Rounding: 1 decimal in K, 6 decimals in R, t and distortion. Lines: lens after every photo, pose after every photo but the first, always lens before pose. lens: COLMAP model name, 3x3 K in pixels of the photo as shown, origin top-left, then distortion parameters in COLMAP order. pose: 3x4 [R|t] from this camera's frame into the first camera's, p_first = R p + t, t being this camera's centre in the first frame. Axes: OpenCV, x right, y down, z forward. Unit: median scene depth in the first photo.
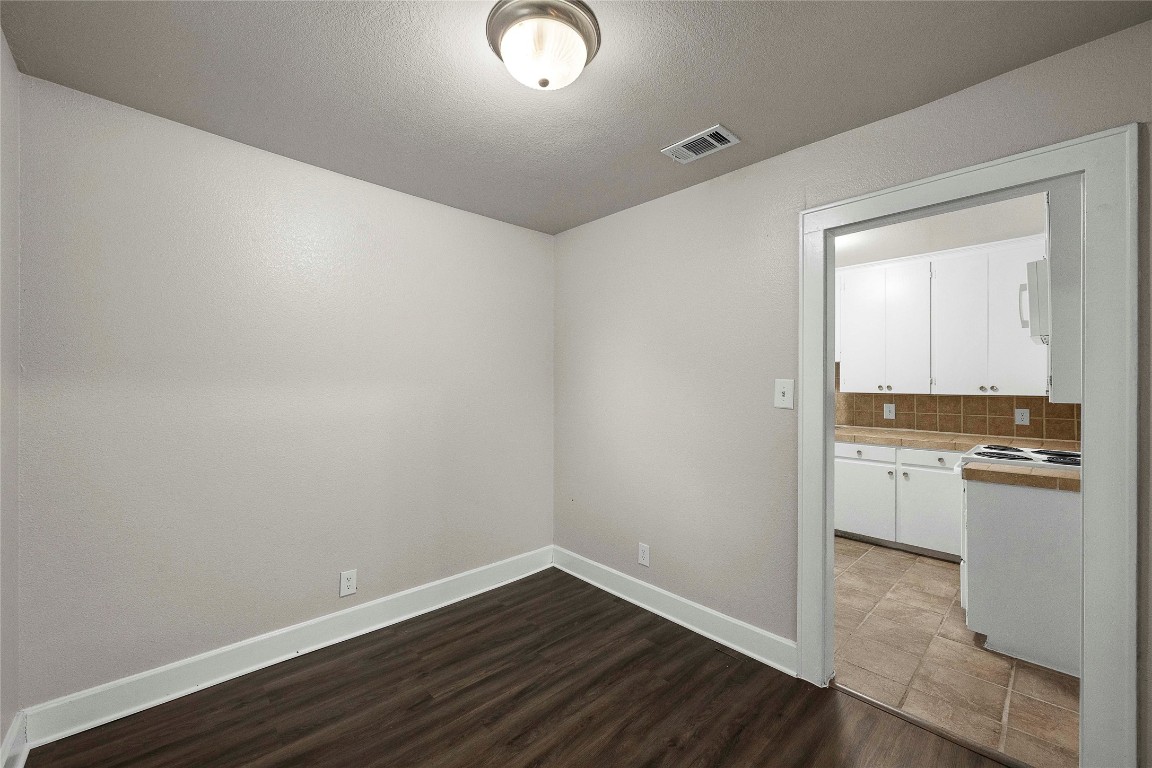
lens RADIAL K [[463.0, 0, 572.8], [0, 463.0, 381.4], [0, 0, 1]] dist [-0.000392, 0.000031]
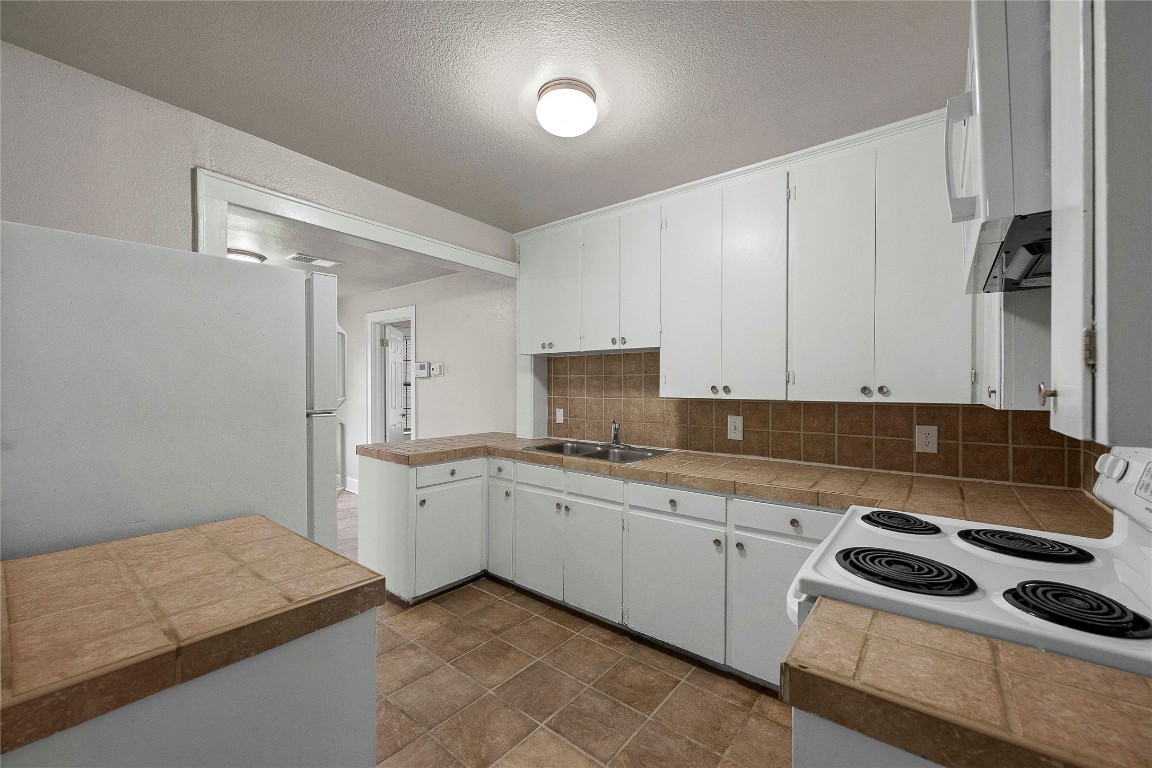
lens RADIAL K [[455.7, 0, 578.4], [0, 455.7, 390.2], [0, 0, 1]] dist [-0.001996, -0.000115]
pose [[0.989231, 0.002044, 0.146349, 0.442902], [-0.003170, 0.999967, 0.007458, 0.011373], [-0.146329, -0.007842, 0.989205, 0.486221]]
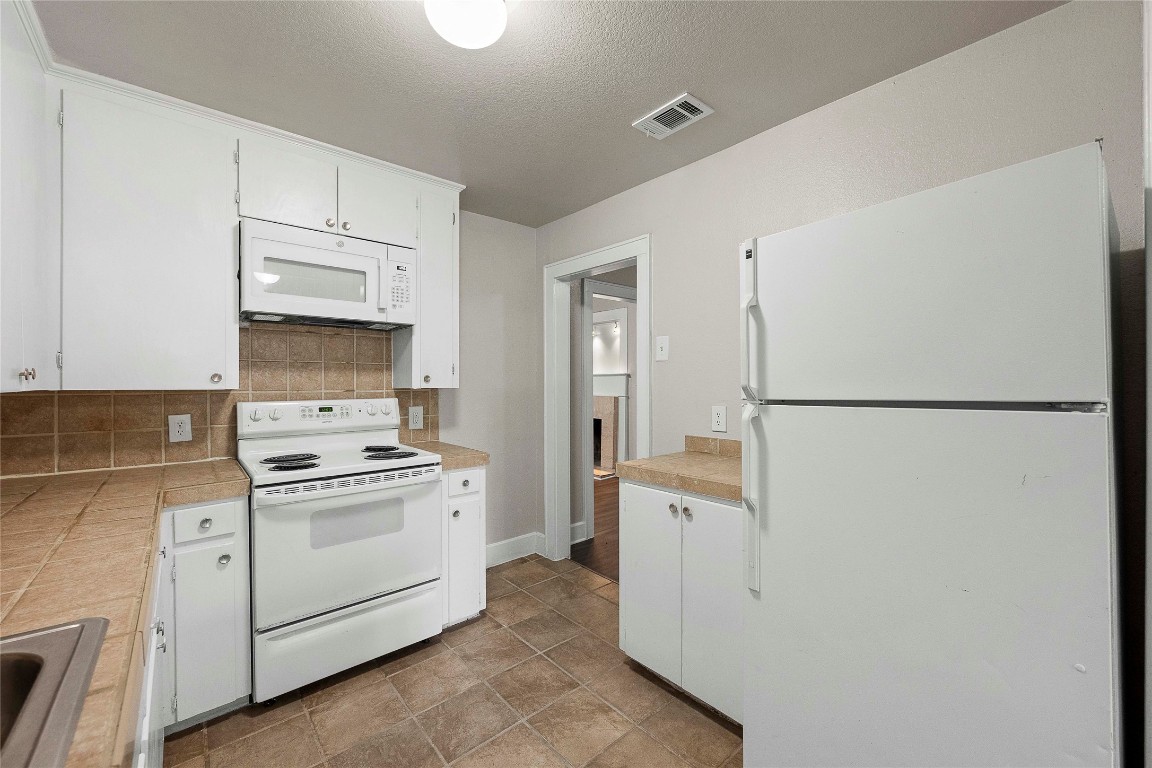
lens RADIAL K [[454.6, 0, 574.0], [0, 454.6, 382.2], [0, 0, 1]] dist [-0.001446, -0.000123]
pose [[-0.999315, -0.004702, 0.036694, 0.402683], [-0.004886, 0.999976, -0.004916, 0.020626], [-0.036670, -0.005092, -0.999314, 1.307828]]
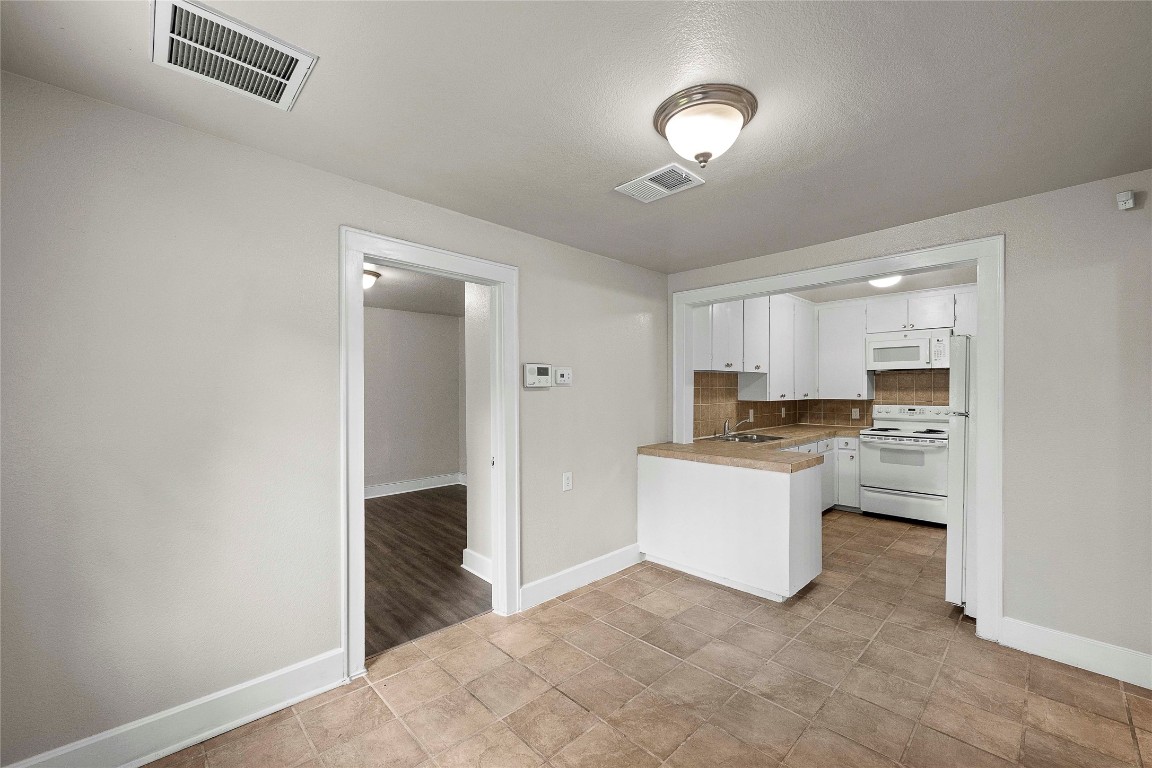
lens RADIAL K [[455.7, 0, 578.4], [0, 455.7, 390.2], [0, 0, 1]] dist [-0.001996, -0.000115]
pose [[-0.016980, -0.009844, 0.999807, -0.575589], [0.000110, 0.999952, 0.009847, -0.015052], [-0.999856, 0.000277, -0.016979, 1.702950]]
